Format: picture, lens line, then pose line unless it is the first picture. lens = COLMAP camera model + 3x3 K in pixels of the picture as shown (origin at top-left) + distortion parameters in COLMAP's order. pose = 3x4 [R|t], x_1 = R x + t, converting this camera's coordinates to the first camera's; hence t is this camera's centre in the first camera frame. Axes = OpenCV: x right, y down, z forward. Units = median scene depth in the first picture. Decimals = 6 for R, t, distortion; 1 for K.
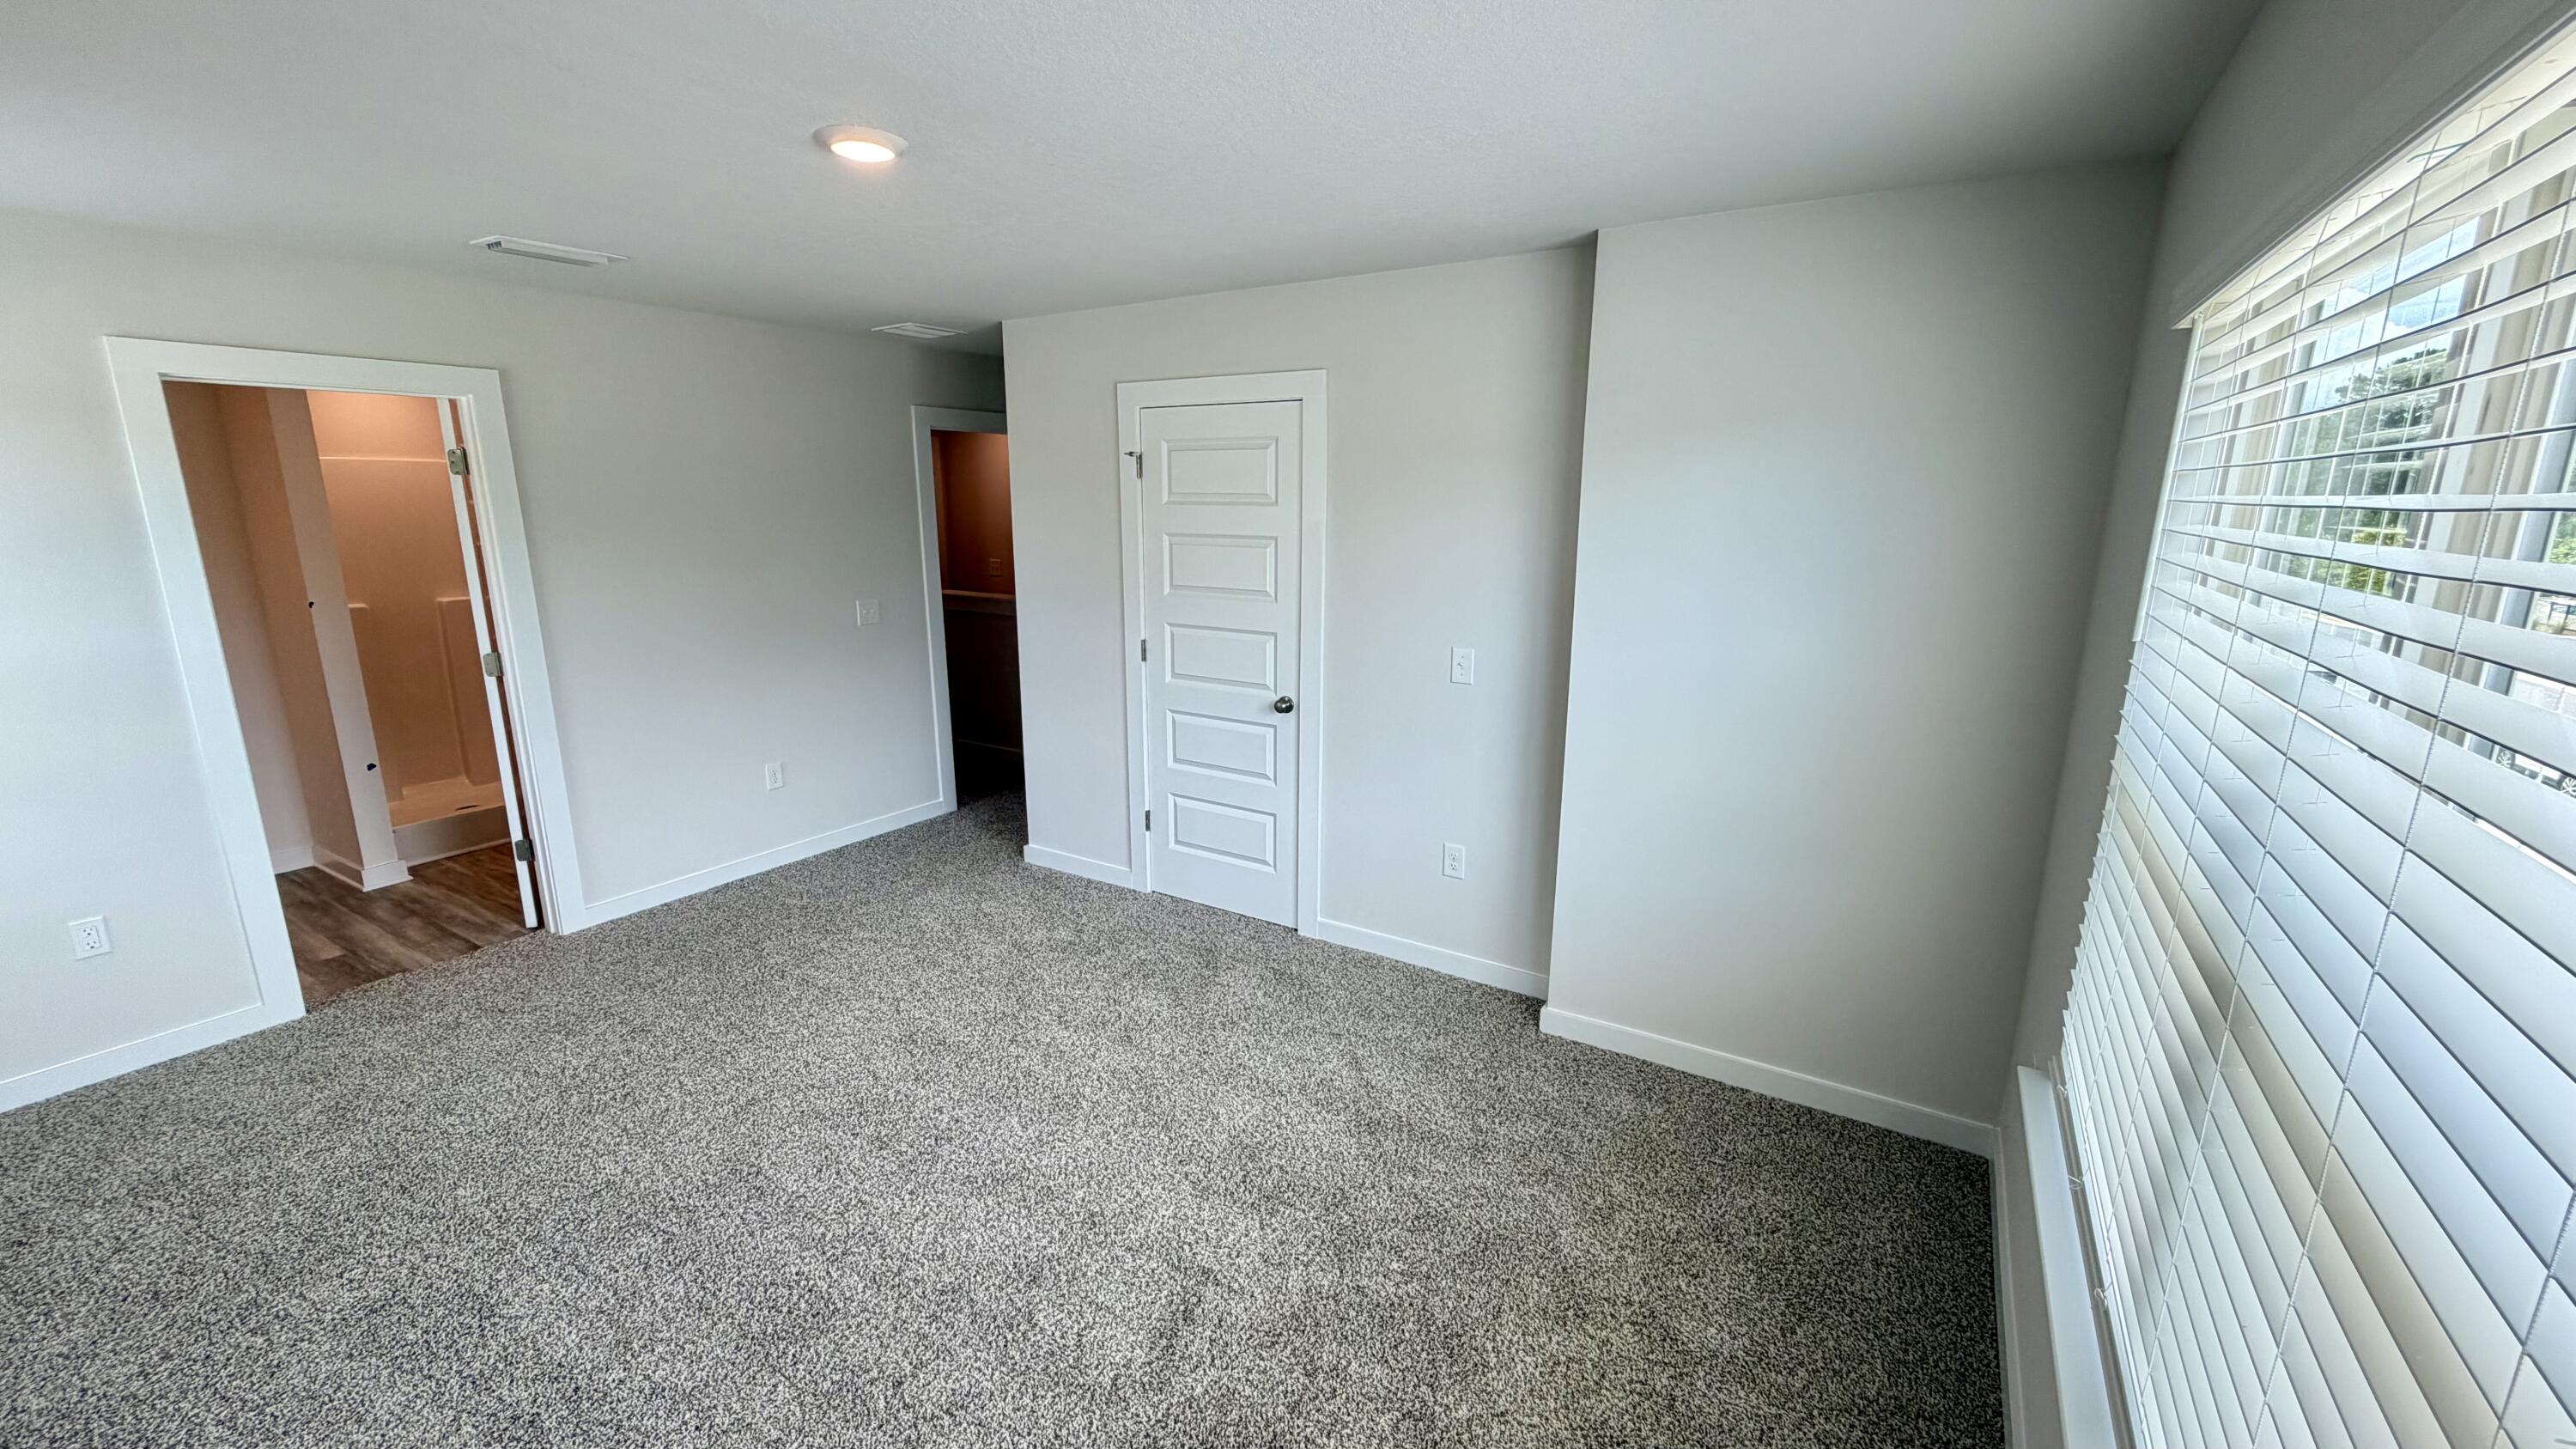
lens RADIAL K [[1027.3, 0, 1285.3], [0, 1027.3, 711.4], [0, 0, 1]] dist [0.000921, -0.000629]
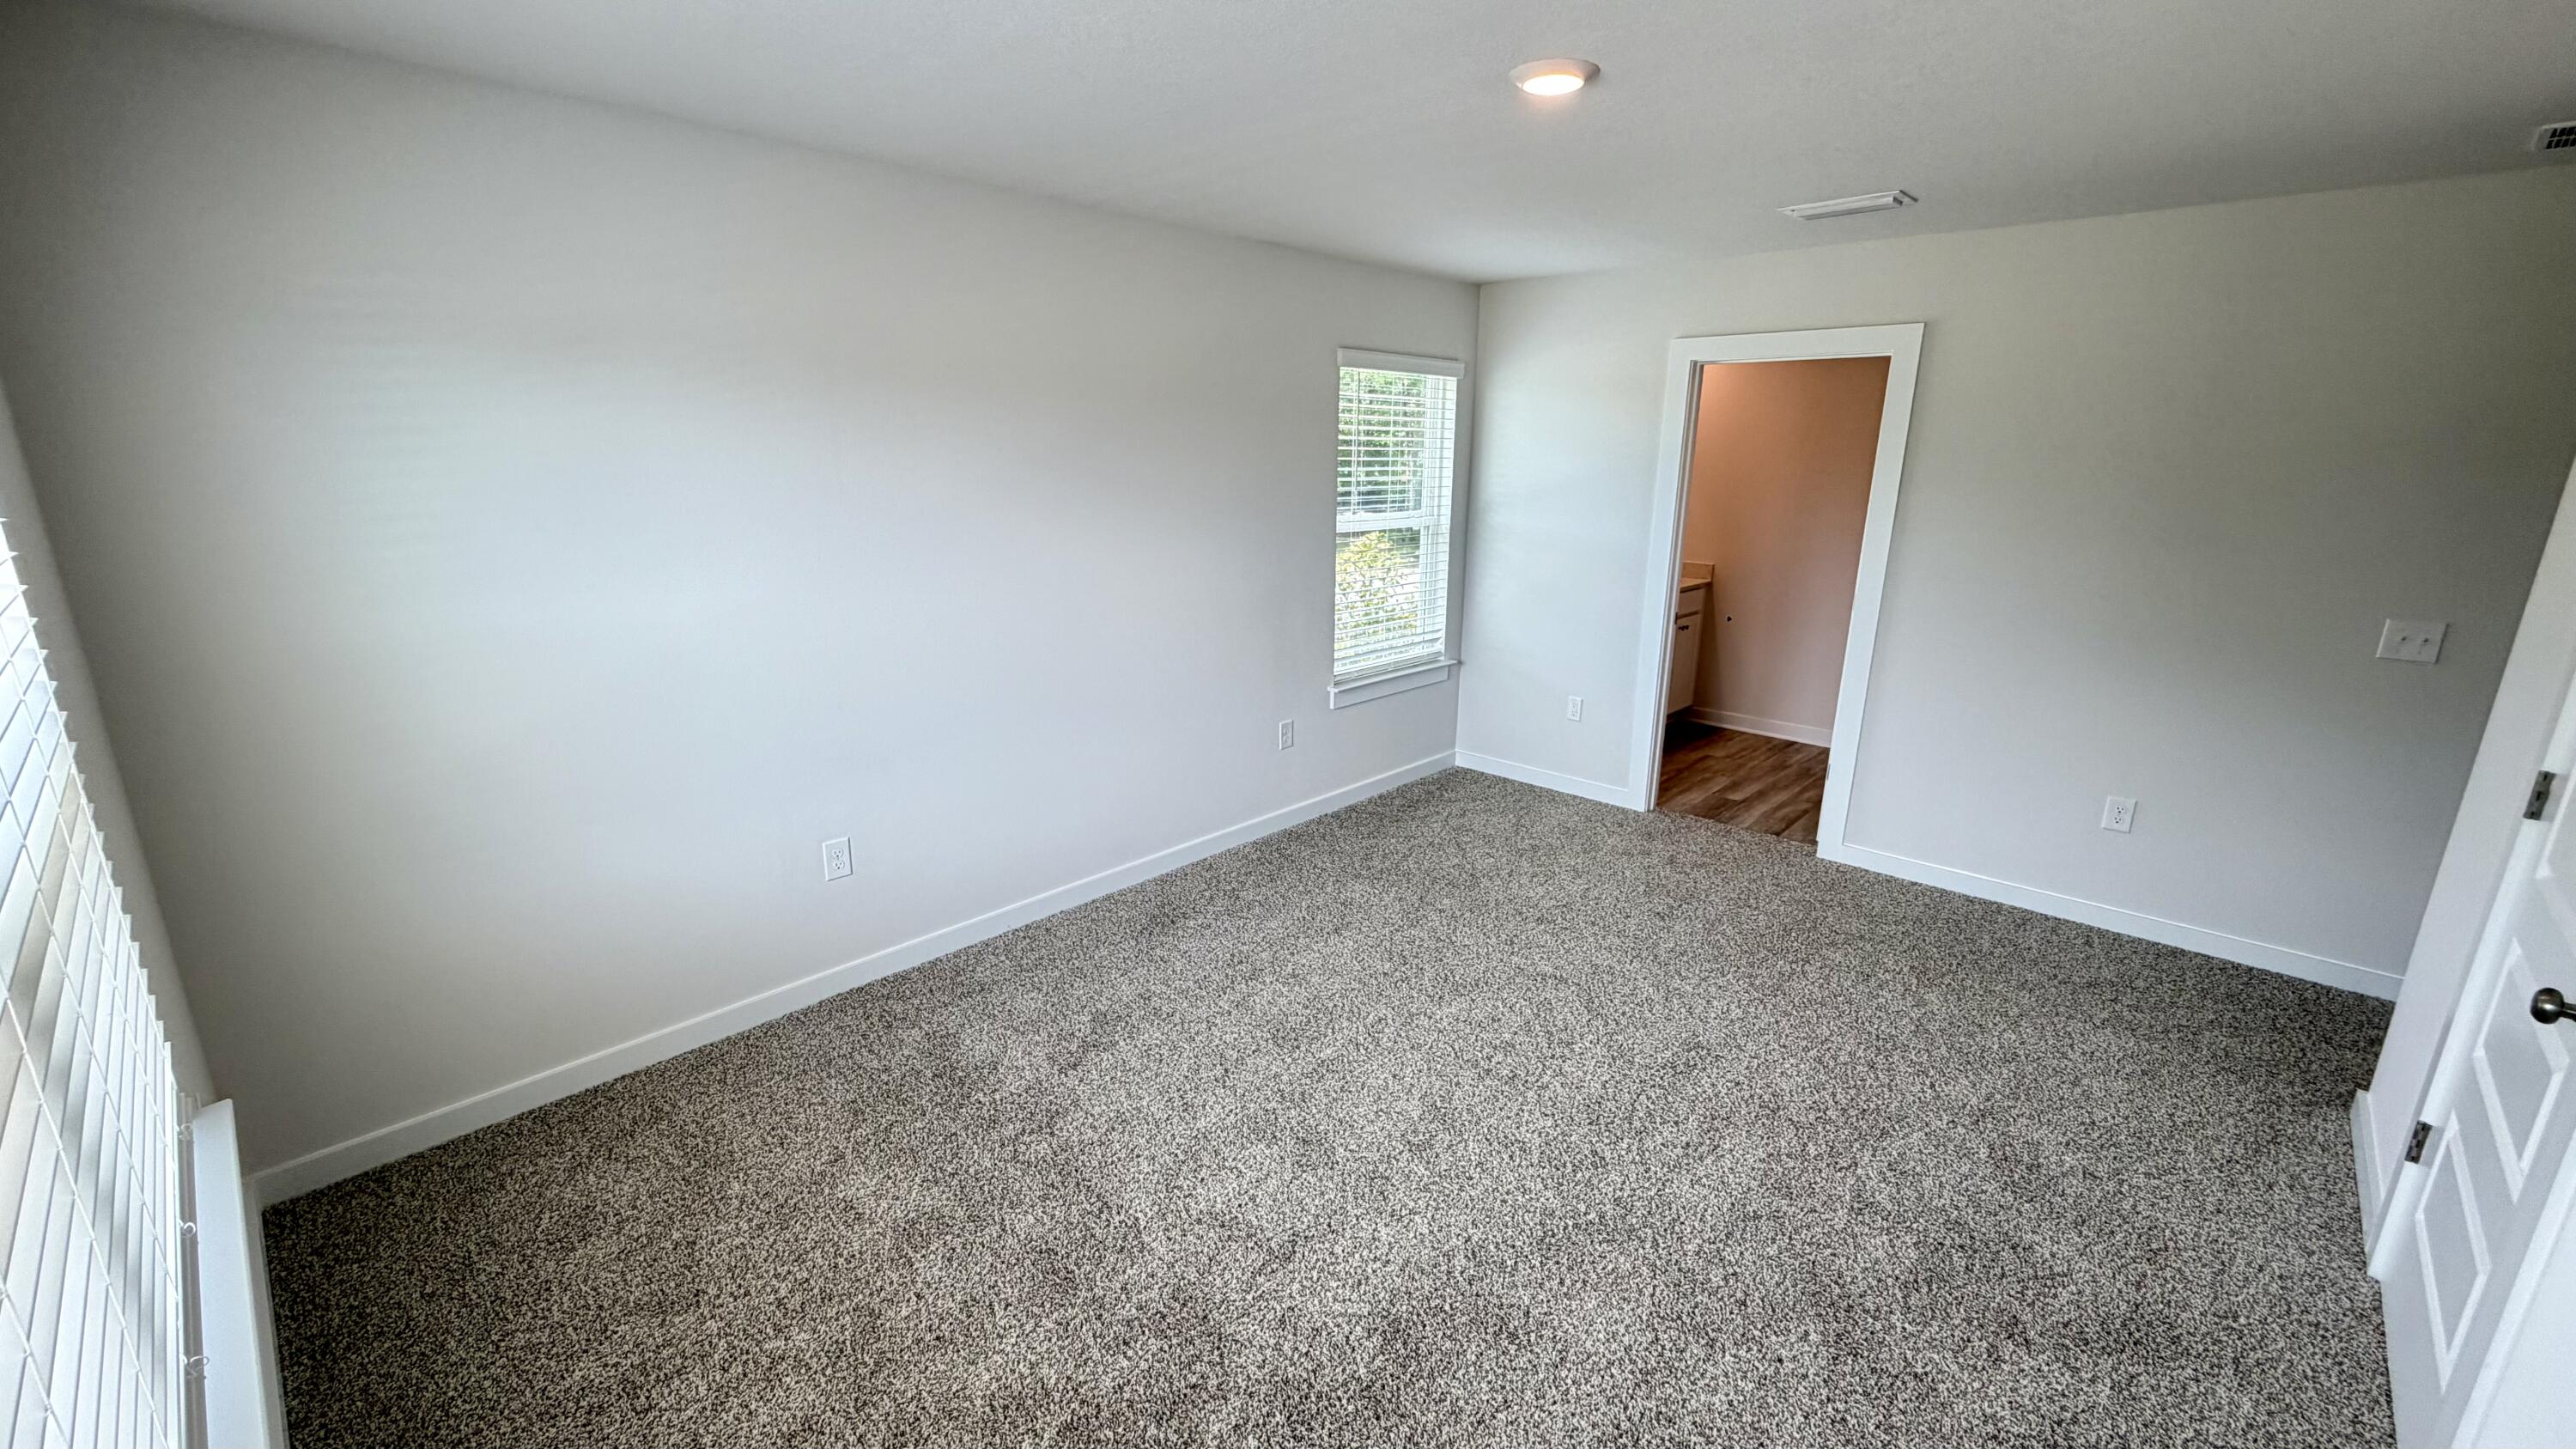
lens RADIAL K [[1027.3, 0, 1298.1], [0, 1027.3, 736.1], [0, 0, 1]] dist [0.000921, -0.000629]
pose [[-0.186556, 0.260799, -0.947196, 0.413640], [-0.213848, 0.930225, 0.298245, -0.112493], [0.958888, 0.258196, -0.117767, 0.593850]]
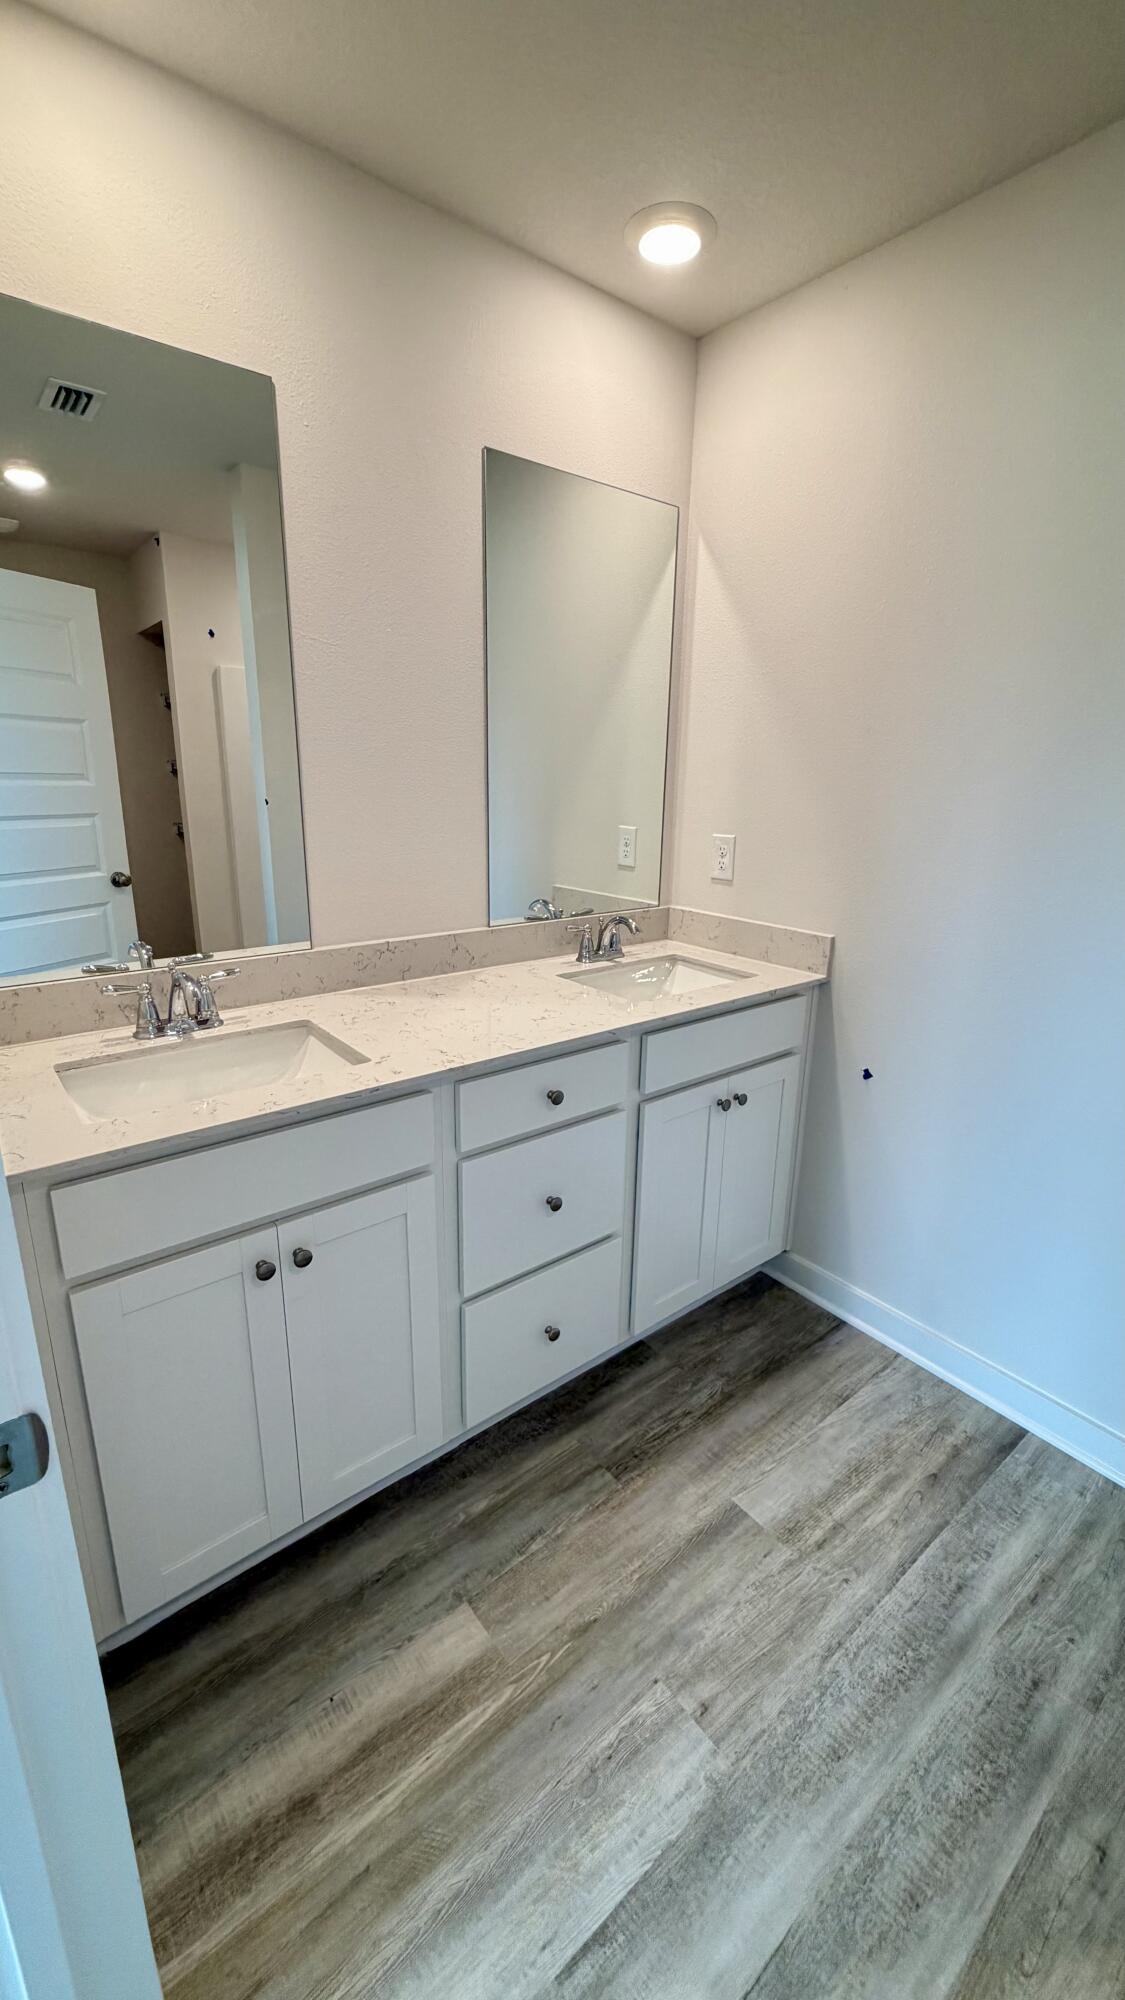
lens RADIAL K [[797.5, 0, 566.6], [0, 797.5, 996.5], [0, 0, 1]] dist [0.000921, -0.000629]
pose [[-0.324932, 0.242433, -0.914136, -0.785298], [-0.213641, 0.922784, 0.320666, -0.117196], [0.921291, 0.299492, -0.248049, 0.945591]]
